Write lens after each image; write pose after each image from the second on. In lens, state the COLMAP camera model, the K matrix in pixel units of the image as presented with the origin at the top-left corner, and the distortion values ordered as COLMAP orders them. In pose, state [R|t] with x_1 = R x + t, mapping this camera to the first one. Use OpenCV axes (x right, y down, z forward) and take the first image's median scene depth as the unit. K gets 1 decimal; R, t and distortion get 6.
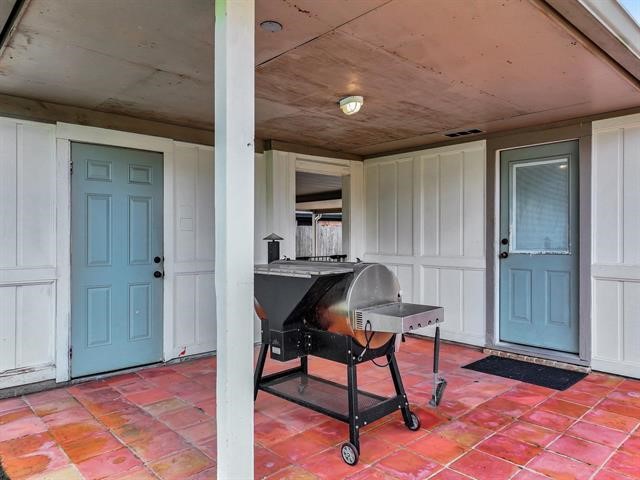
lens RADIAL K [[452.4, 0, 321.6], [0, 452.4, 240.6], [0, 0, 1]] dist [0.003343, 0.002801]
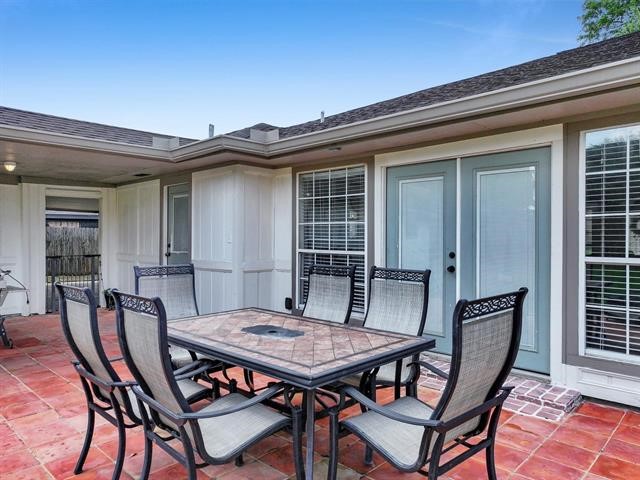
lens RADIAL K [[452.4, 0, 319.1], [0, 452.4, 237.6], [0, 0, 1]] dist [0.003343, 0.002801]
pose [[0.998487, 0.001316, 0.054965, 0.906187], [-0.000951, 0.999977, -0.006673, -0.016918], [-0.054973, 0.006611, 0.998466, -0.612706]]
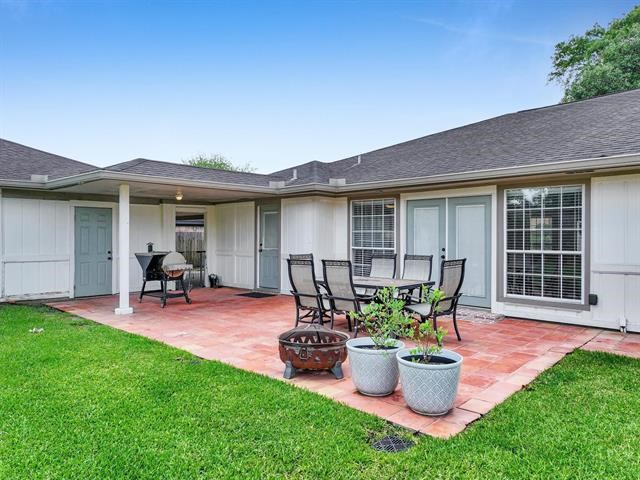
lens RADIAL K [[452.4, 0, 318.8], [0, 452.4, 240.5], [0, 0, 1]] dist [0.003343, 0.002801]
pose [[0.998128, 0.000579, 0.061155, 0.613770], [-0.000562, 1.000000, -0.000299, -0.021732], [-0.061155, 0.000264, 0.998128, -1.503649]]
